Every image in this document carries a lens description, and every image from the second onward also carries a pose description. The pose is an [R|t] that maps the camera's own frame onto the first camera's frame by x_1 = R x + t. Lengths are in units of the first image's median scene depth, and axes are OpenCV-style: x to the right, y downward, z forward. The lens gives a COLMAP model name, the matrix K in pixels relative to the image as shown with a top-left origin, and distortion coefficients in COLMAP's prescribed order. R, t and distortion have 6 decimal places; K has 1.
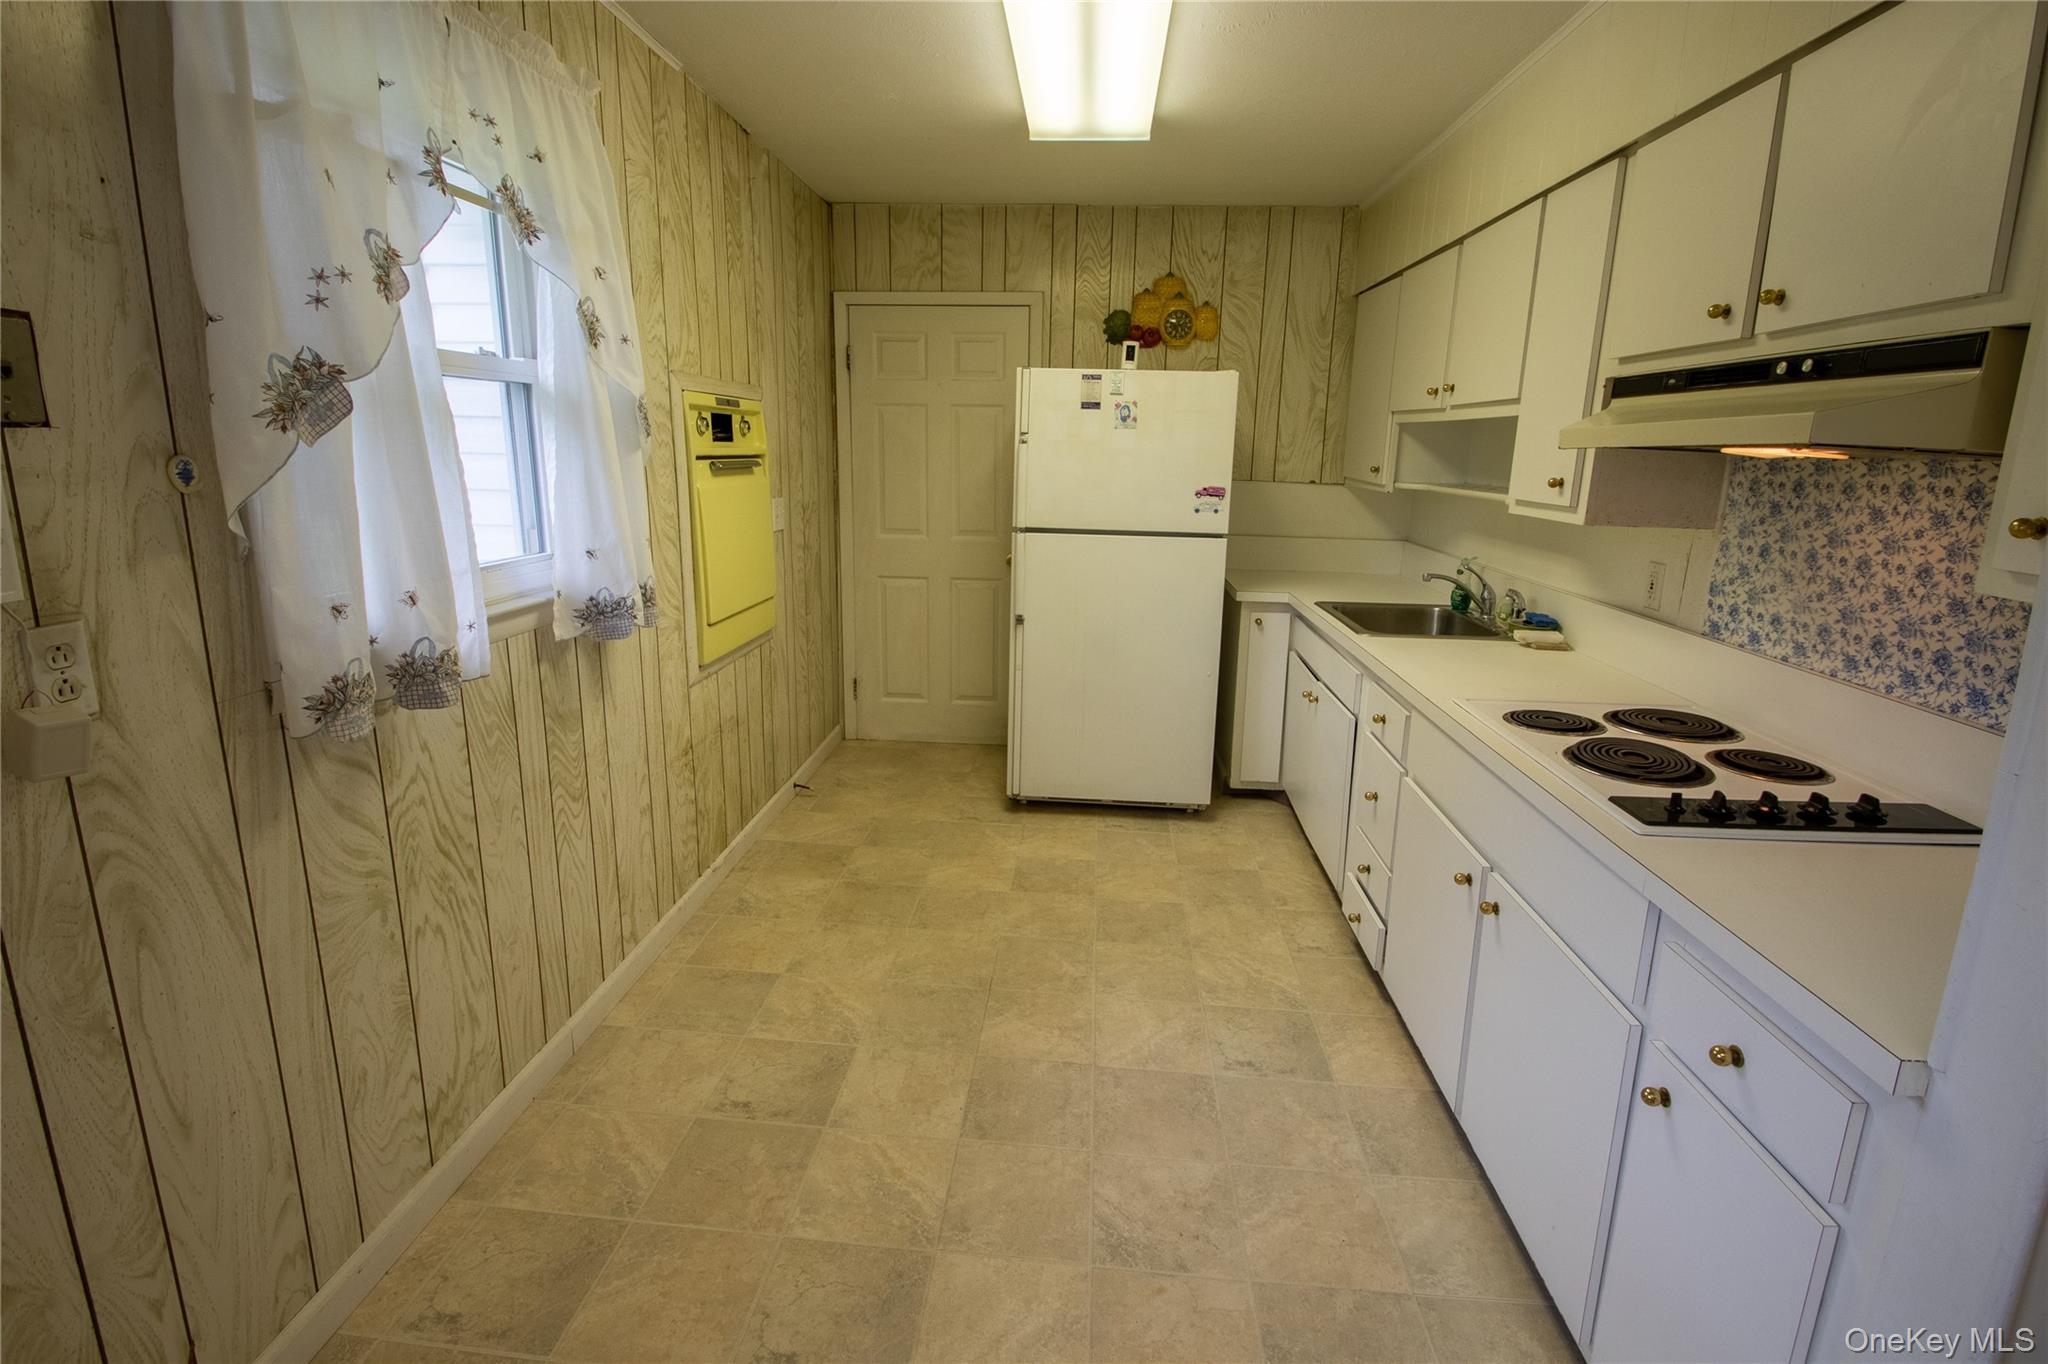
lens RADIAL K [[965.4, 0, 1031.0], [0, 965.4, 659.8], [0, 0, 1]] dist [0.001064, -0.009308]
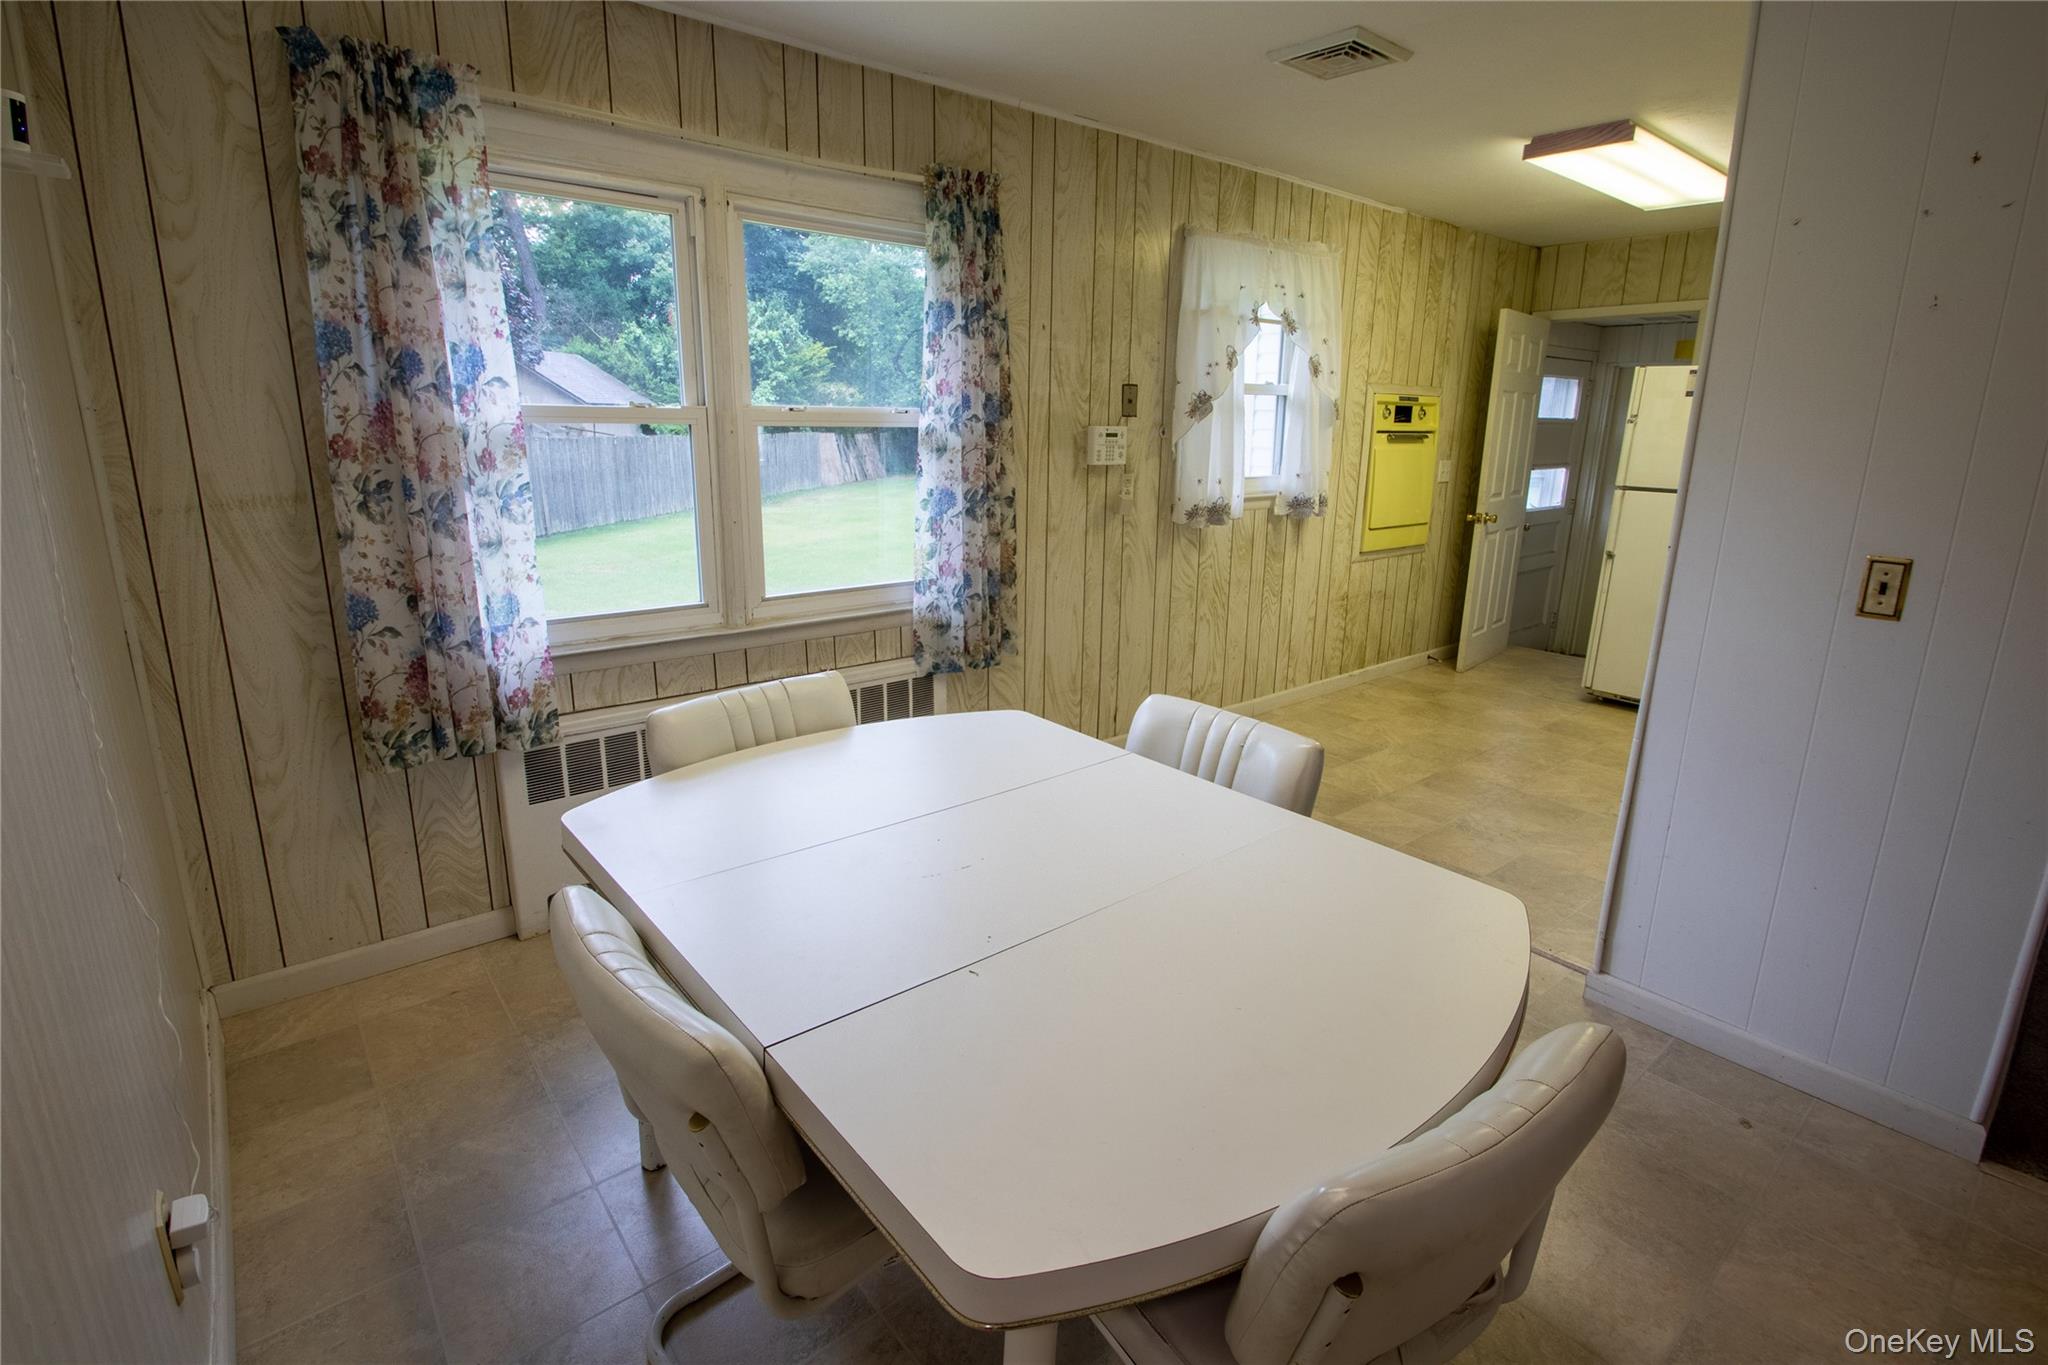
lens RADIAL K [[965.4, 0, 1028.5], [0, 965.4, 669.4], [0, 0, 1]] dist [0.001064, -0.009308]
pose [[0.697360, 0.168857, -0.696546, 0.678276], [-0.153178, 0.984510, 0.085308, 0.218947], [0.700161, 0.047205, 0.712423, -0.904485]]
